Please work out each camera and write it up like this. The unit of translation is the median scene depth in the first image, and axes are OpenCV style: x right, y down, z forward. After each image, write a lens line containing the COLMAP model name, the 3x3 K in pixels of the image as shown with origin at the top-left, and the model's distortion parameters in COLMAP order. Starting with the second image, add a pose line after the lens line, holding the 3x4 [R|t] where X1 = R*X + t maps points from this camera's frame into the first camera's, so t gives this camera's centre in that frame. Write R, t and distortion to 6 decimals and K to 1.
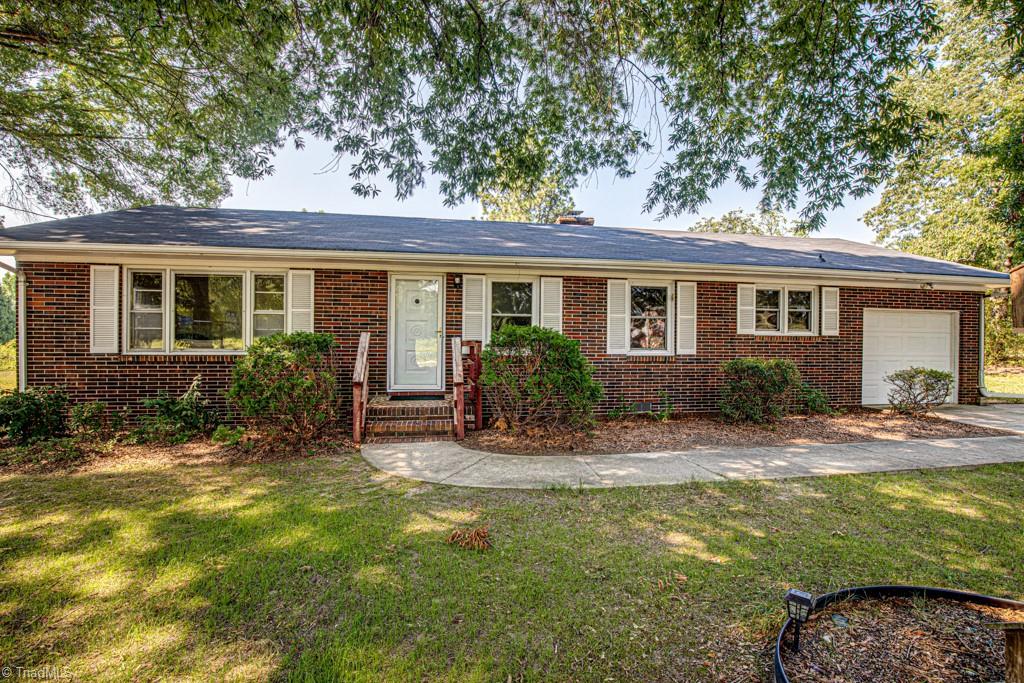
lens RADIAL K [[490.5, 0, 534.8], [0, 490.5, 344.9], [0, 0, 1]] dist [-0.033825, 0.000492]
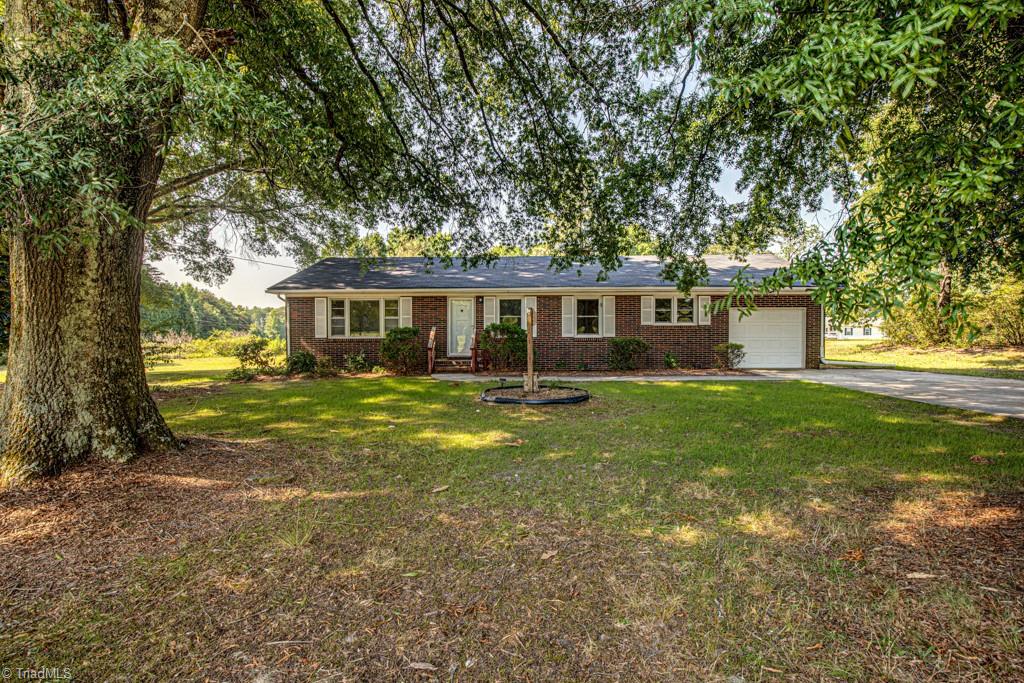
lens RADIAL K [[470.6, 0, 517.2], [0, 470.6, 338.2], [0, 0, 1]] dist [-0.039027, 0.008101]
pose [[0.978913, -0.007724, -0.204130, 0.341917], [0.008822, 0.999951, 0.004469, 0.013957], [0.204085, -0.006175, 0.978934, -0.756318]]
